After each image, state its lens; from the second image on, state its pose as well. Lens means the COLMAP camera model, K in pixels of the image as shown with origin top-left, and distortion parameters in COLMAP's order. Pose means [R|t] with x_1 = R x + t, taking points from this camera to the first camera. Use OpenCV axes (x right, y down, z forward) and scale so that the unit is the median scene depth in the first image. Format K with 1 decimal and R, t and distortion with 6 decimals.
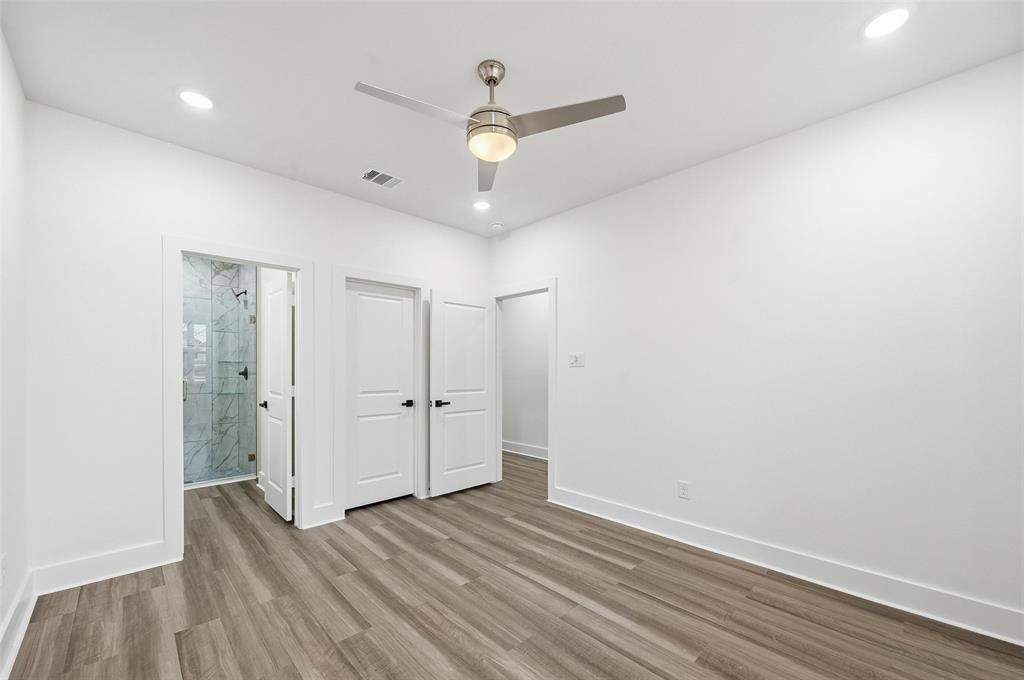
lens RADIAL K [[405.3, 0, 521.6], [0, 405.3, 379.4], [0, 0, 1]] dist [-0.000606, 0.000076]
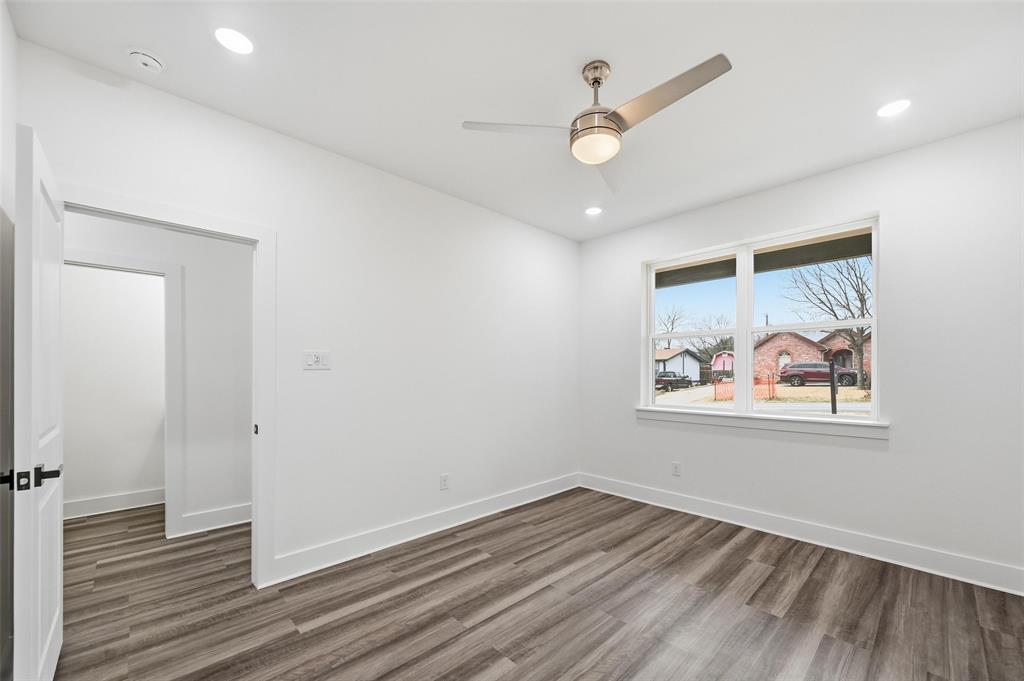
lens RADIAL K [[405.3, 0, 518.7], [0, 405.3, 371.4], [0, 0, 1]] dist [-0.000606, 0.000076]
pose [[0.001199, 0.005700, 0.999983, -0.816269], [0.021072, 0.999762, -0.005724, -0.022696], [-0.999777, 0.021079, 0.001079, 0.896017]]
